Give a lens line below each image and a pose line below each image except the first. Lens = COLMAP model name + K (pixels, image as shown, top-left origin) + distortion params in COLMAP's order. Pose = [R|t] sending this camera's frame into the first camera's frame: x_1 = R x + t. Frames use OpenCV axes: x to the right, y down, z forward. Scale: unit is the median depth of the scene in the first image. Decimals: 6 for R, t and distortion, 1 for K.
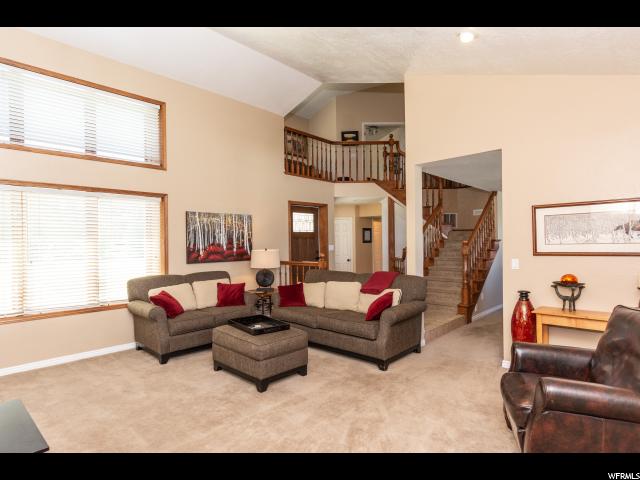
lens RADIAL K [[349.7, 0, 319.8], [0, 349.7, 241.6], [0, 0, 1]] dist [-0.000010, -0.000089]
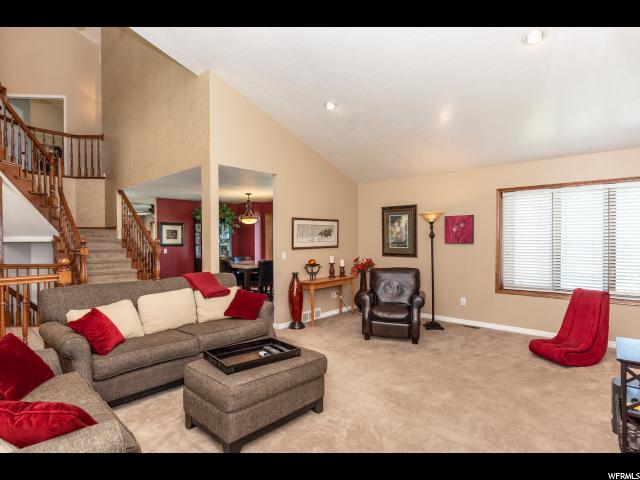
lens RADIAL K [[337.7, 0, 320.2], [0, 337.7, 239.3], [0, 0, 1]] dist [0.001830, 0.000250]
pose [[-0.016037, 0.009942, 0.999822, -0.432821], [0.000474, 0.999951, -0.009936, 0.004646], [-0.999871, 0.000314, -0.016041, 0.438184]]
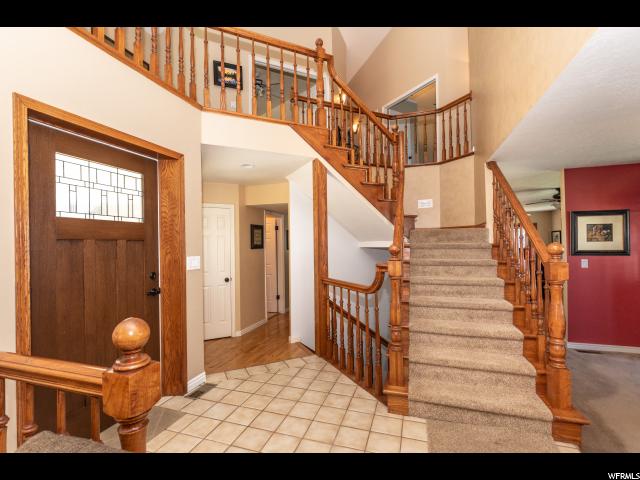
lens RADIAL K [[296.2, 0, 316.3], [0, 296.2, 243.0], [0, 0, 1]] dist [-0.001663, 0.002042]
pose [[0.913178, -0.000835, 0.407560, 0.022726], [0.004402, 0.999960, -0.007814, -0.002991], [-0.407537, 0.008929, 0.913145, 0.636908]]
